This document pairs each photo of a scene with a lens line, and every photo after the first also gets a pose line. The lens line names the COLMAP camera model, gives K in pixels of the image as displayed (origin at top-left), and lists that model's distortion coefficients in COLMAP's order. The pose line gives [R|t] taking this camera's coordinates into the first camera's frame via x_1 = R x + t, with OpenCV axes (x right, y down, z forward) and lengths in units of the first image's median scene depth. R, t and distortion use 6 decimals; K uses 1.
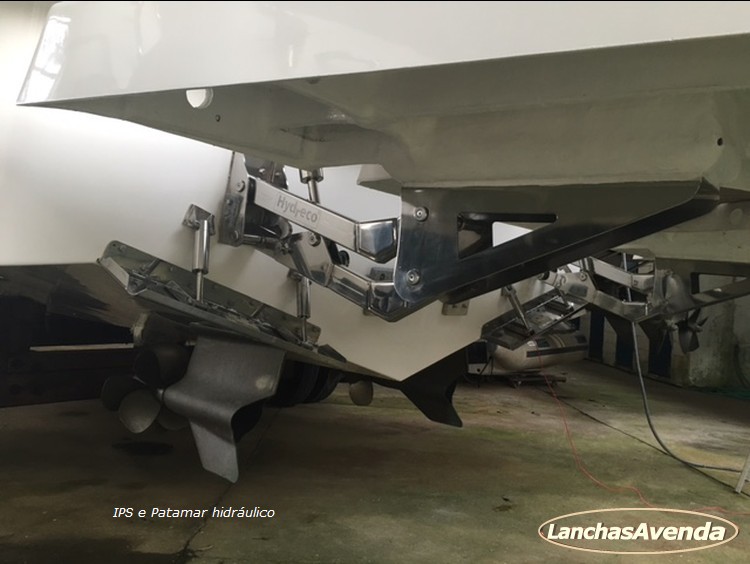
lens RADIAL K [[646.7, 0, 373.6], [0, 646.7, 282.6], [0, 0, 1]] dist [0.068744, -0.093039]
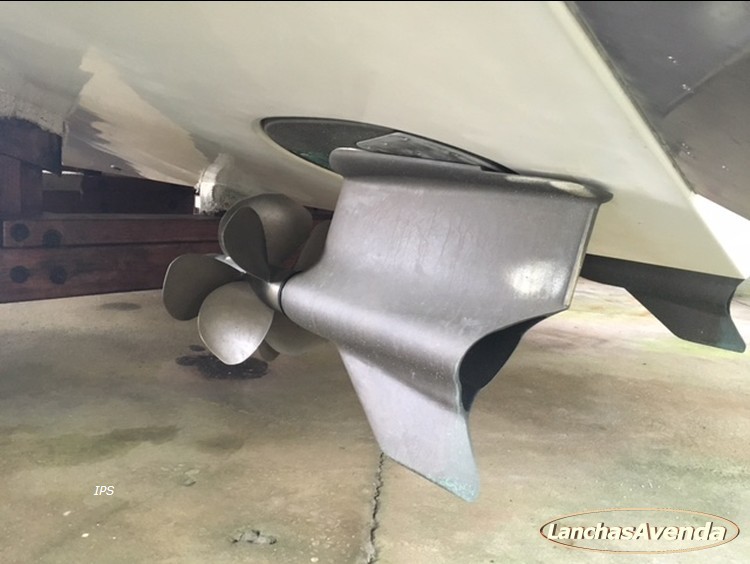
lens RADIAL K [[646.7, 0, 376.0], [0, 646.7, 279.7], [0, 0, 1]] dist [0.068744, -0.093039]
pose [[0.998147, 0.022744, -0.056431, -0.217025], [-0.012822, 0.985303, 0.170331, 0.072324], [0.059475, -0.169292, 0.983770, 0.500221]]
